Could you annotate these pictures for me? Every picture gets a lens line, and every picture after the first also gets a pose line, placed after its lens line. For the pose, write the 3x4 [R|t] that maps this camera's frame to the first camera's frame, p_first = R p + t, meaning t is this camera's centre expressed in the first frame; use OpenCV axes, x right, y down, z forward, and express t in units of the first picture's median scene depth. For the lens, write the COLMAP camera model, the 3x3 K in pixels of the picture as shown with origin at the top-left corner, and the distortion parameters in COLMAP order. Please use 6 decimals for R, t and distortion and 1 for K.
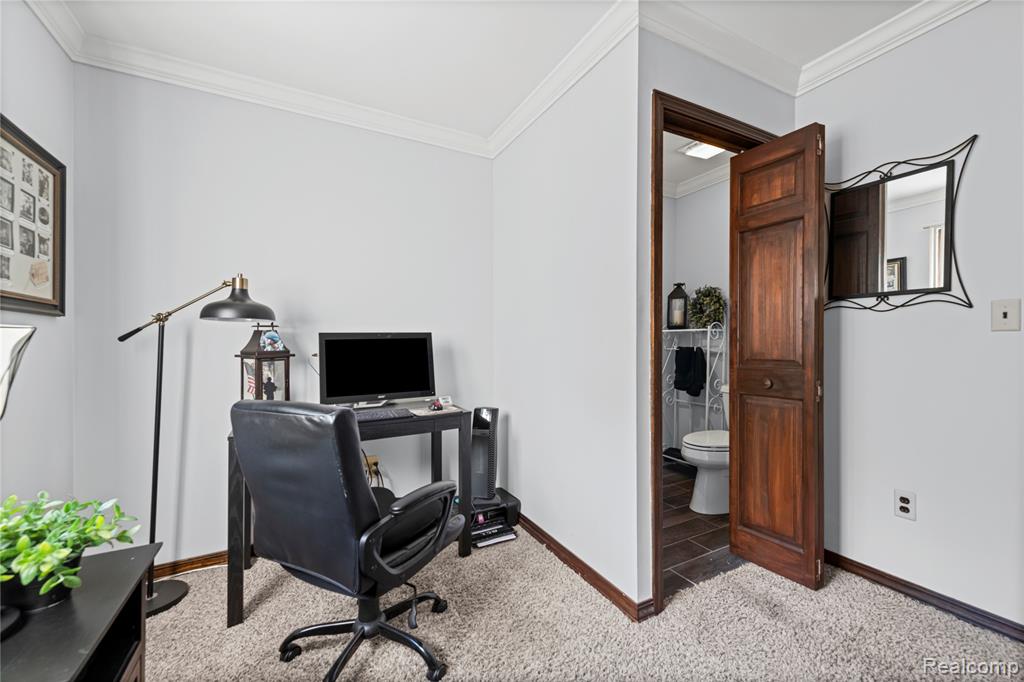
lens RADIAL K [[412.5, 0, 512.8], [0, 412.5, 340.9], [0, 0, 1]] dist [0.015960, -0.002212]
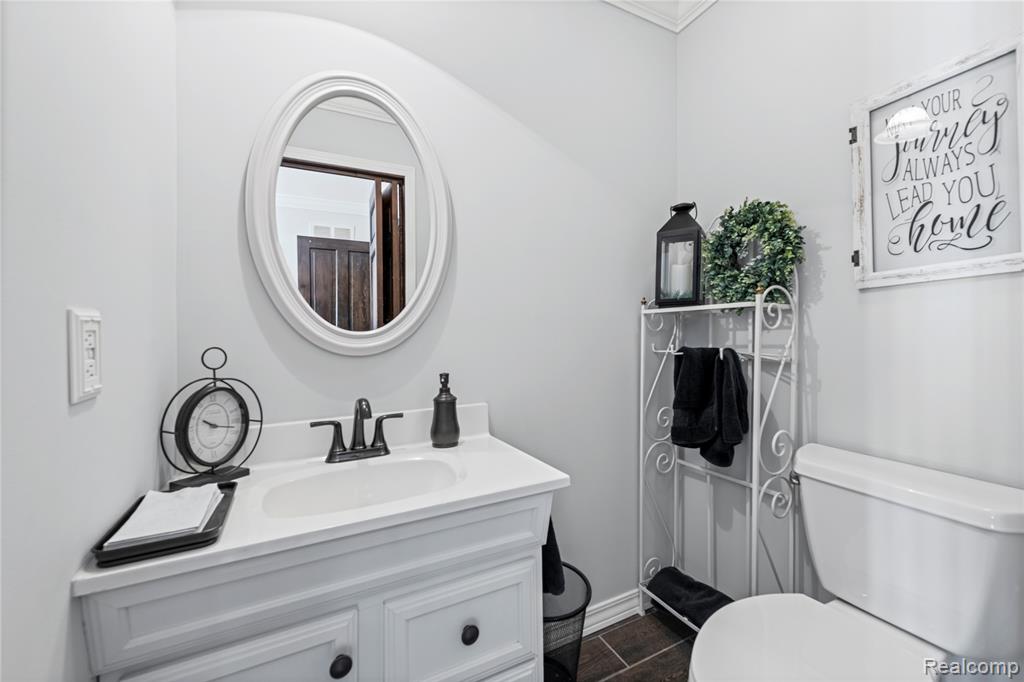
lens RADIAL K [[412.5, 0, 511.6], [0, 412.5, 340.5], [0, 0, 1]] dist [0.015960, -0.002212]
pose [[0.999781, -0.008759, -0.018998, 0.234732], [0.008949, 0.999910, 0.009960, 0.001521], [0.018909, -0.010128, 0.999770, 0.571833]]
